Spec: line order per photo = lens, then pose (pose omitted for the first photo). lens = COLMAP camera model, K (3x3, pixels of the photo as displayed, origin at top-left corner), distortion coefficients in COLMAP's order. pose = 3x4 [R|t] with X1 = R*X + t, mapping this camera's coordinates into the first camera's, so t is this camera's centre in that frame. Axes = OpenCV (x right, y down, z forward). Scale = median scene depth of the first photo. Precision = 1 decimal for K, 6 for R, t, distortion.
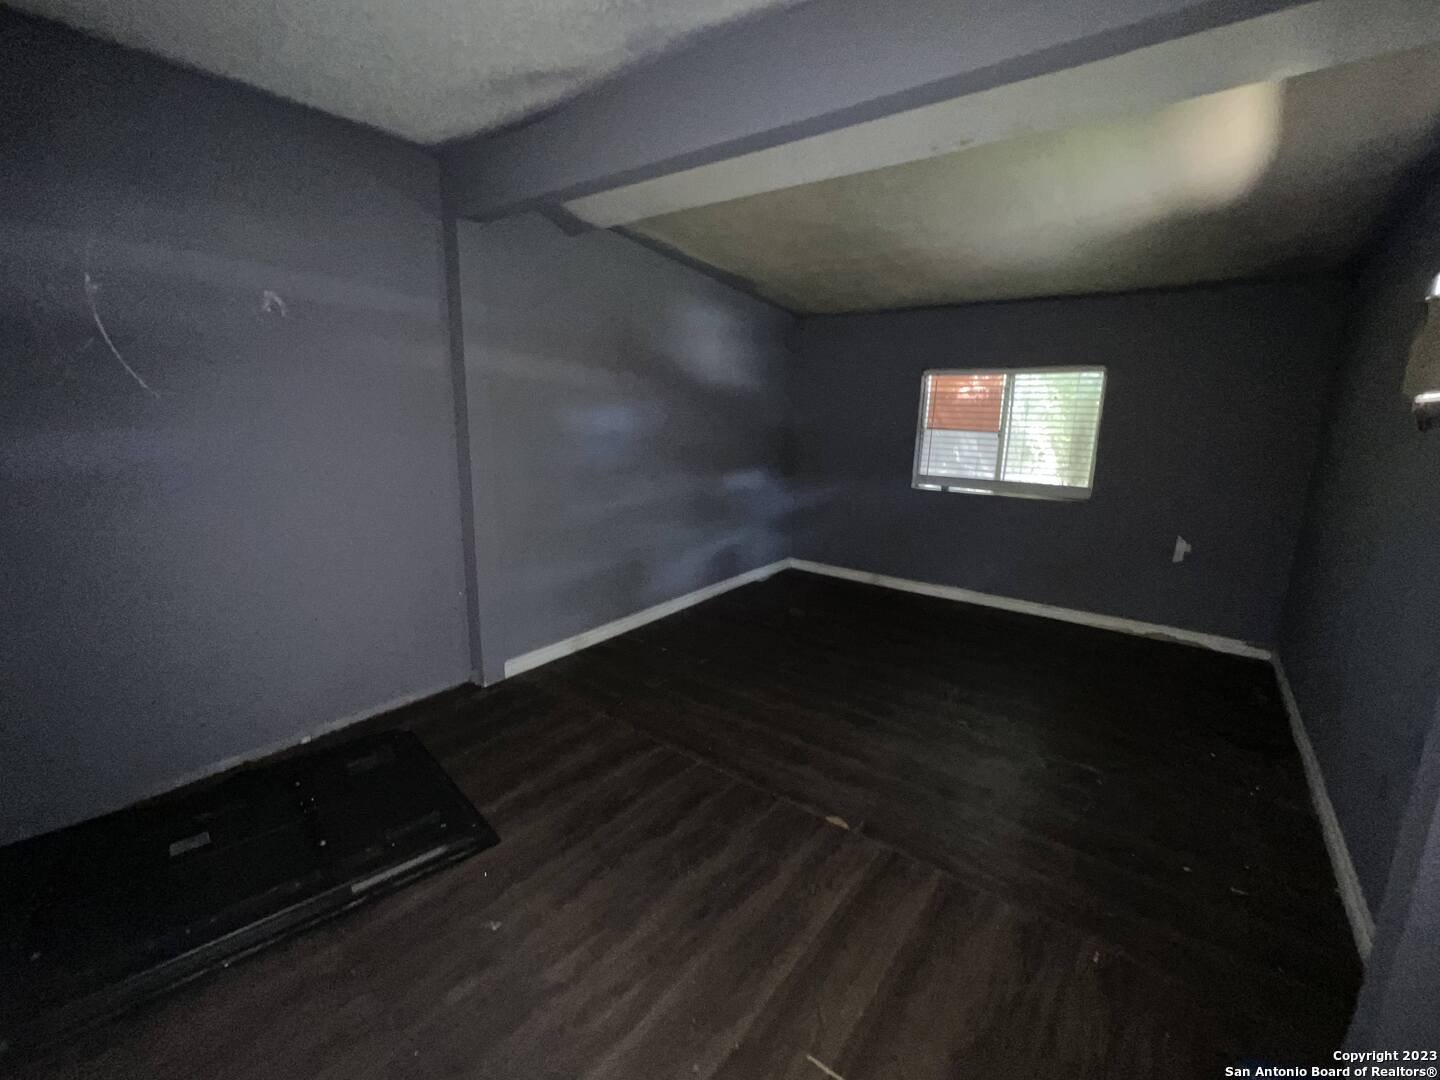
lens RADIAL K [[631.7, 0, 717.0], [0, 631.7, 537.5], [0, 0, 1]] dist [-0.000468, 0.000110]
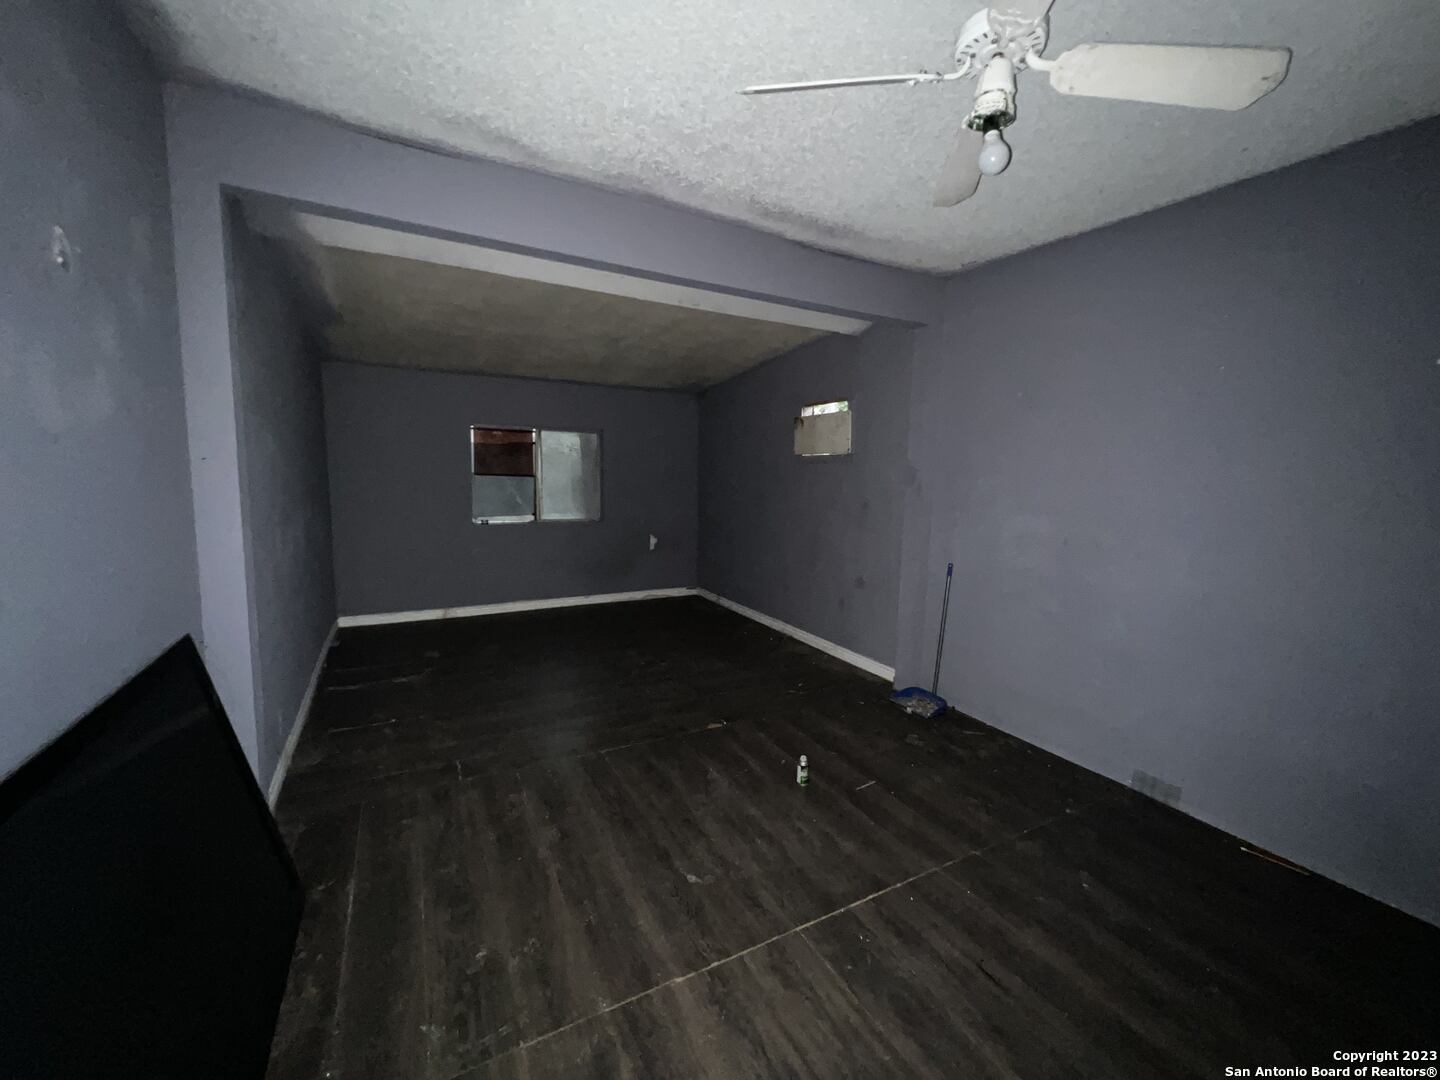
lens RADIAL K [[578.0, 0, 714.6], [0, 578.0, 542.3], [0, 0, 1]] dist [-0.000972, 0.000052]
pose [[0.413358, -0.122661, 0.902269, -0.676584], [0.172696, 0.983462, 0.054582, -0.041274], [-0.894042, 0.133257, 0.427705, 0.228557]]
